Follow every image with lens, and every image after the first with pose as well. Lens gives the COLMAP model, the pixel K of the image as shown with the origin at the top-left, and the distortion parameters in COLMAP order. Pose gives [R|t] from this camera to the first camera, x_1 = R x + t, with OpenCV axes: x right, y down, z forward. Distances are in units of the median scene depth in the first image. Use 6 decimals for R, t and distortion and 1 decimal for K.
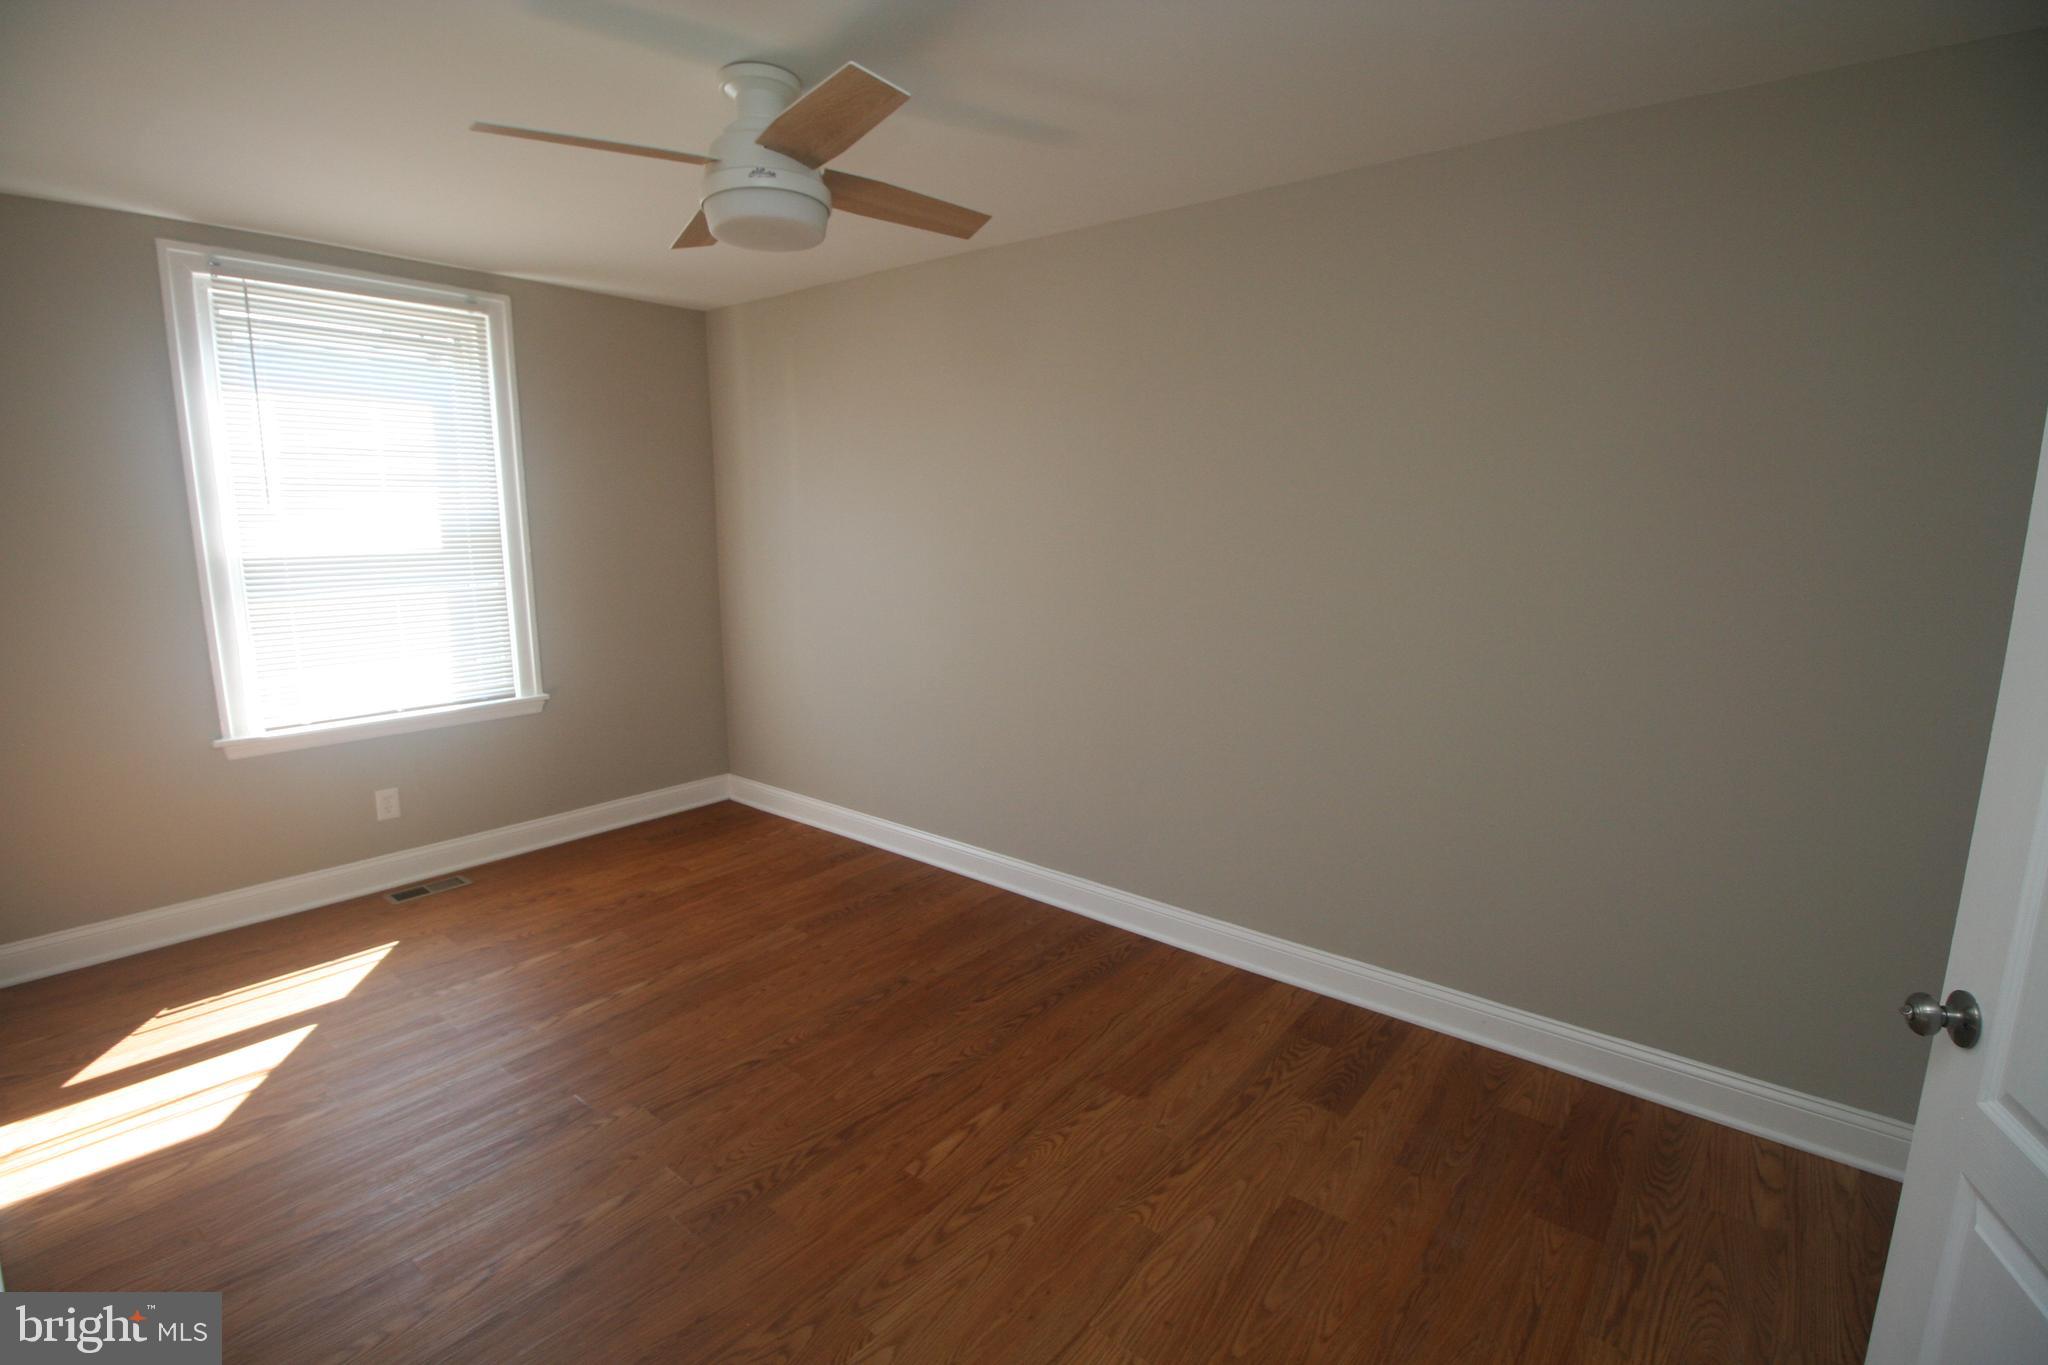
lens RADIAL K [[954.9, 0, 1024.0], [0, 954.9, 682.5], [0, 0, 1]] dist [0.000755, -0.016153]
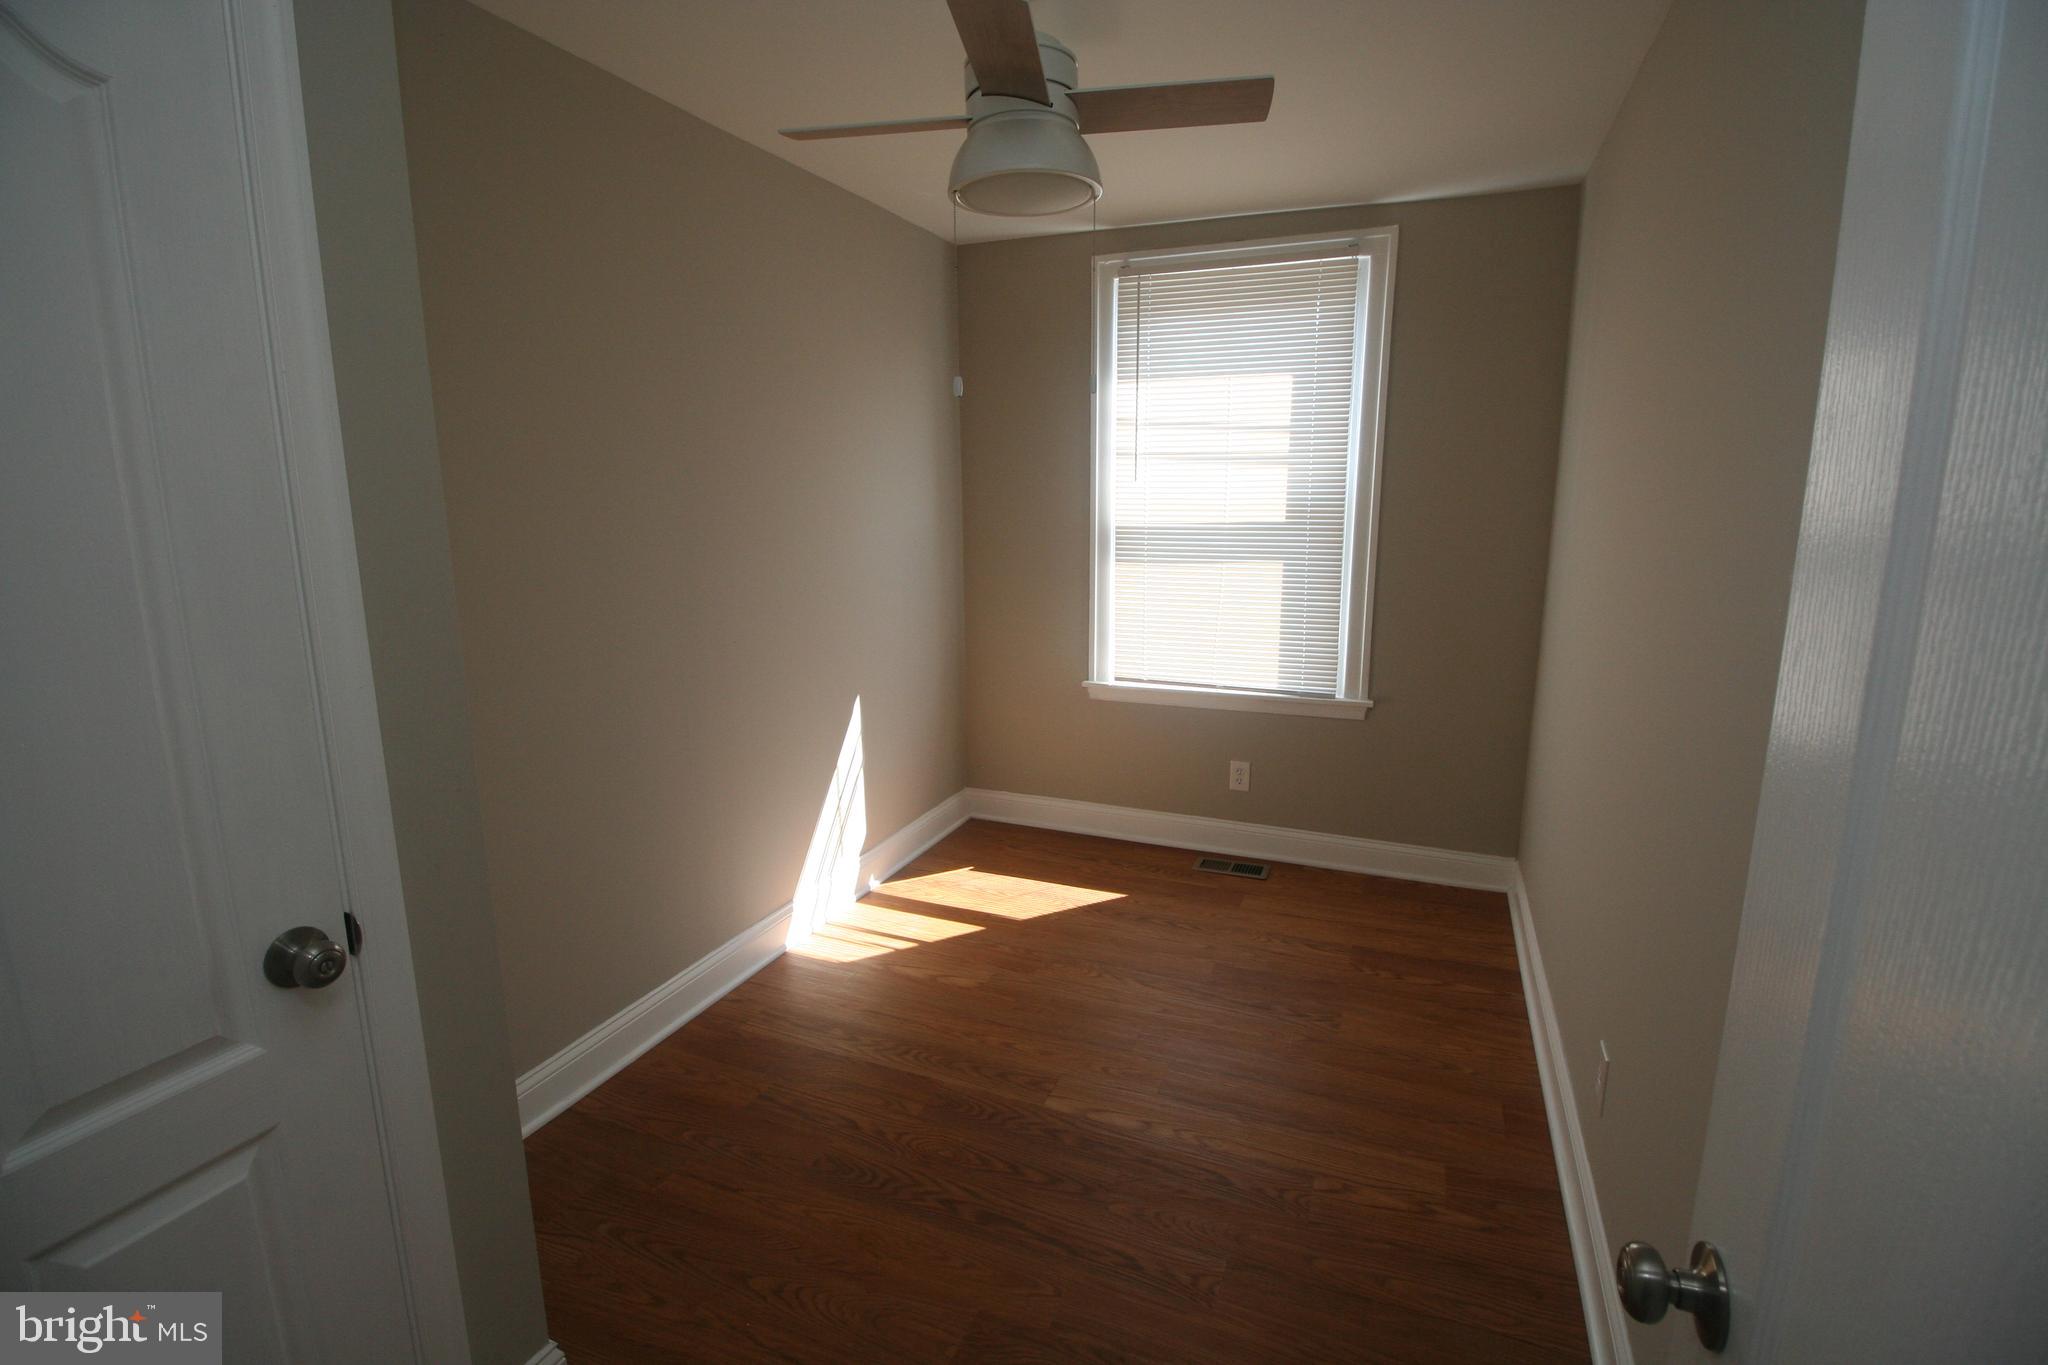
lens RADIAL K [[954.9, 0, 1024.0], [0, 954.9, 682.5], [0, 0, 1]] dist [0.000755, -0.016153]
pose [[0.265099, 0.170662, -0.948998, 0.238125], [-0.167754, 0.977365, 0.128902, -0.067230], [0.949516, 0.125026, 0.287728, 0.504992]]
